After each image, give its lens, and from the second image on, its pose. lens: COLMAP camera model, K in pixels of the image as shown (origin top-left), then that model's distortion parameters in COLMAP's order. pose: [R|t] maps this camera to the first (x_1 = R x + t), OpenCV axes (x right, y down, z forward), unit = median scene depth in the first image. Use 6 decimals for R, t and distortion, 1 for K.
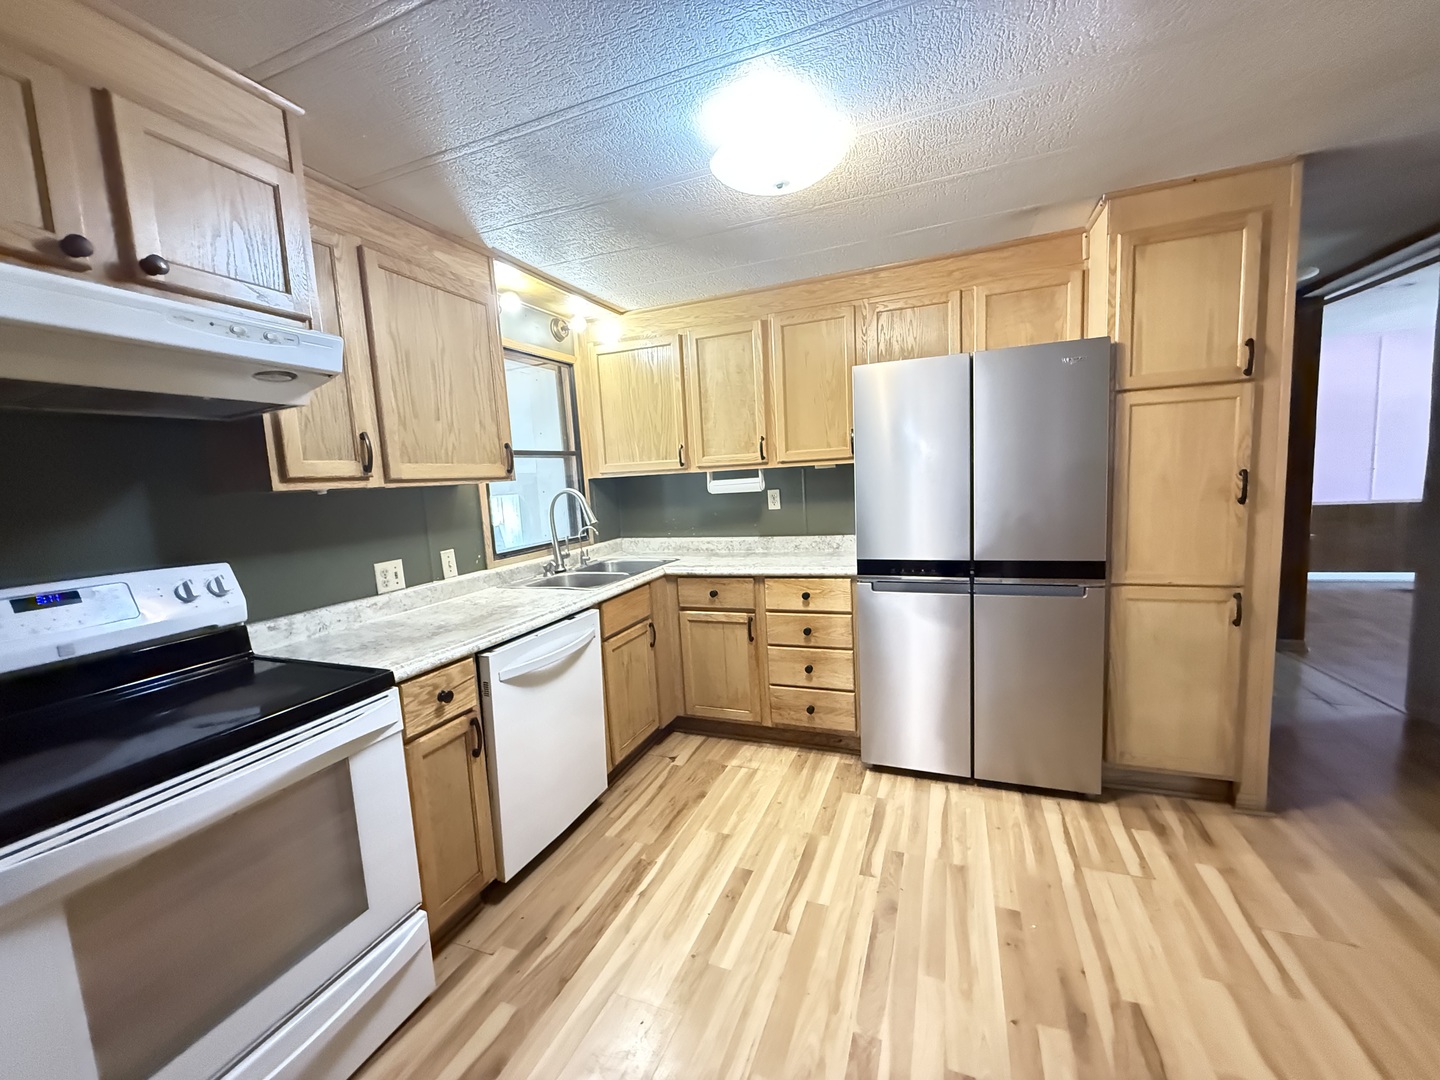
lens RADIAL K [[575.1, 0, 714.9], [0, 575.1, 539.2], [0, 0, 1]] dist [0.000207, 0.000102]
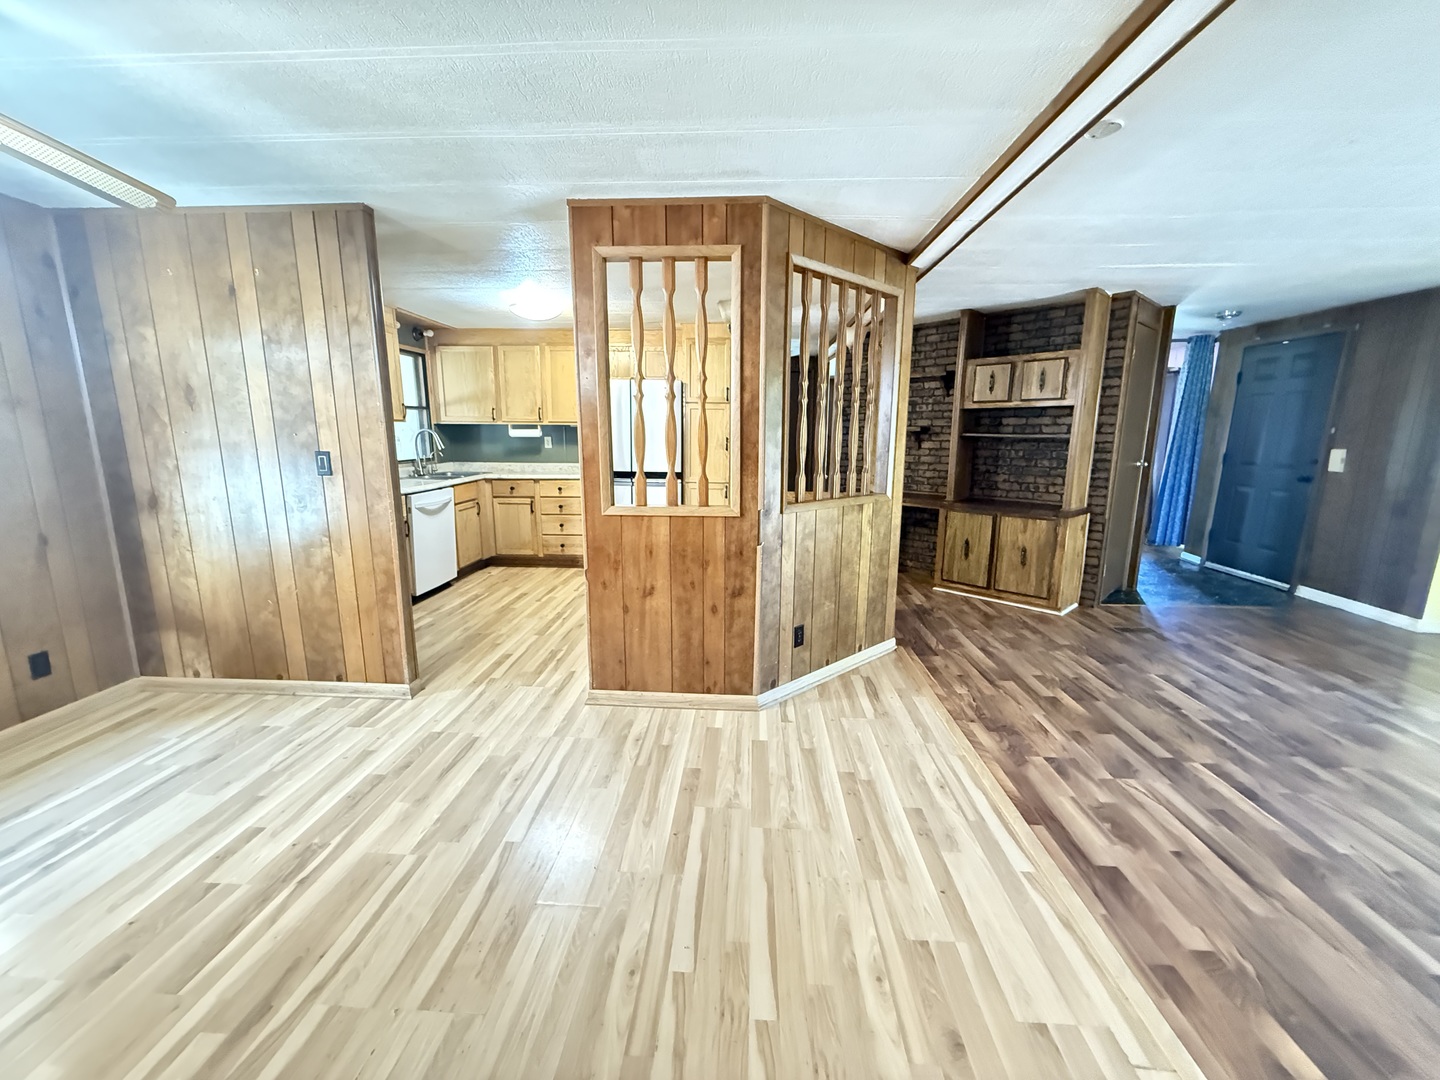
lens RADIAL K [[575.1, 0, 711.2], [0, 575.1, 541.0], [0, 0, 1]] dist [0.000207, 0.000102]
pose [[0.948501, 0.002223, 0.316765, 0.024811], [-0.024672, 0.997456, 0.066877, 0.156977], [-0.315810, -0.071248, 0.946143, -1.310569]]
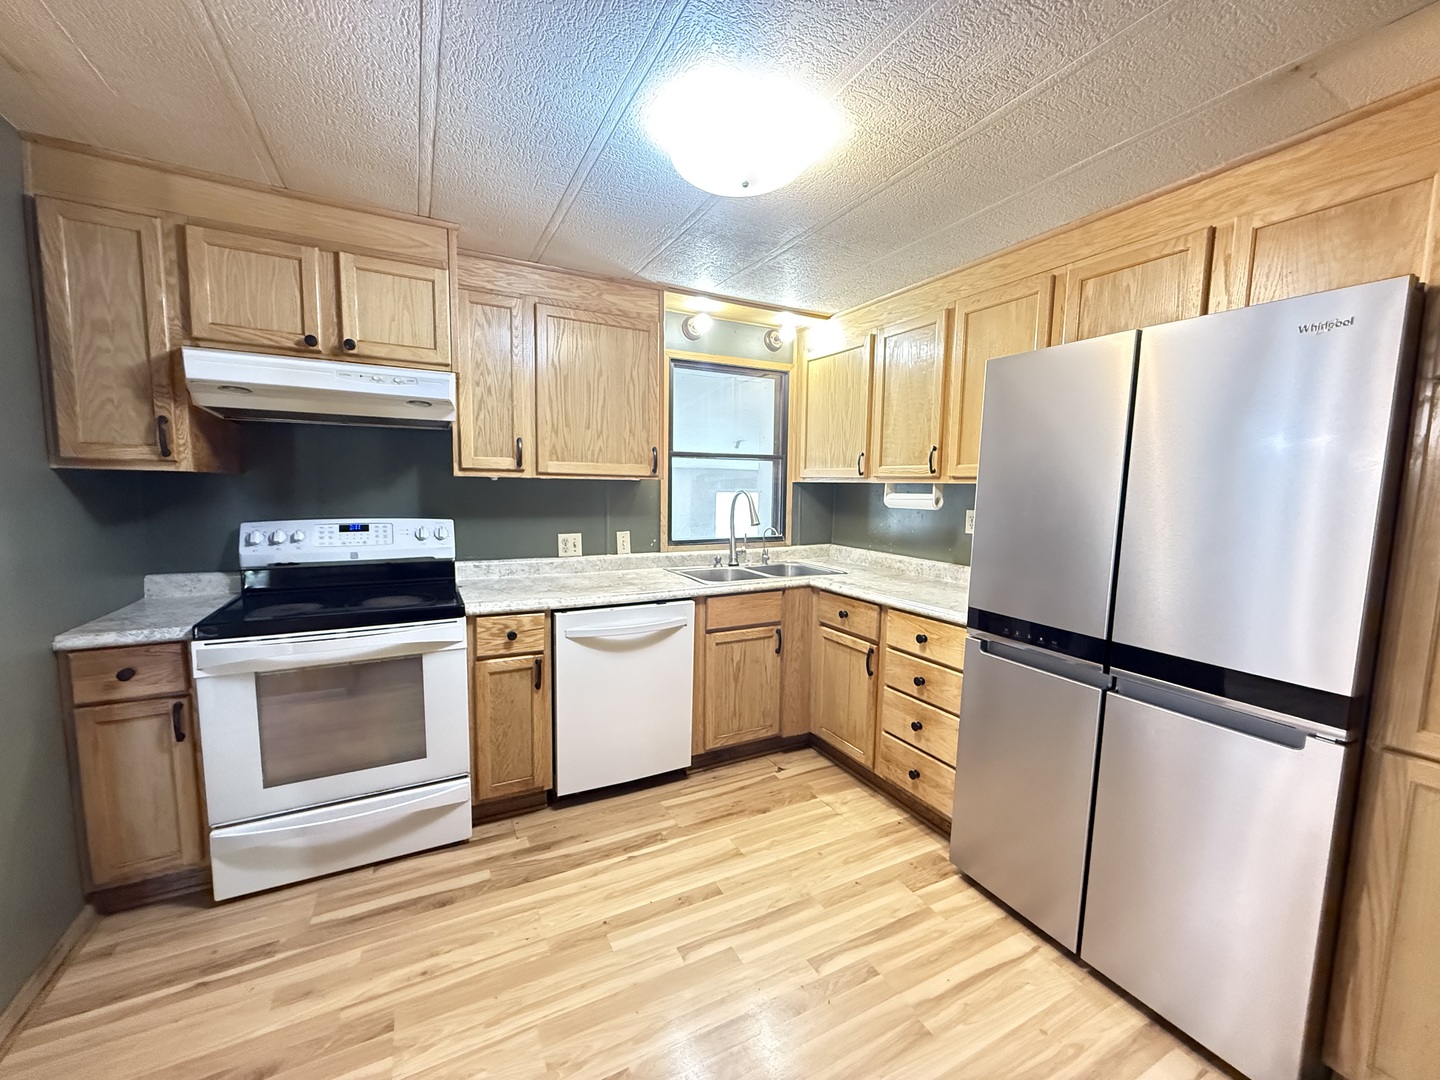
lens RADIAL K [[575.1, 0, 719.3], [0, 575.1, 538.3], [0, 0, 1]] dist [0.000207, 0.000102]
pose [[0.757719, 0.127801, -0.639945, 0.530189], [-0.127363, 0.990739, 0.047054, -0.055866], [0.640032, 0.045852, 0.766979, 0.194099]]
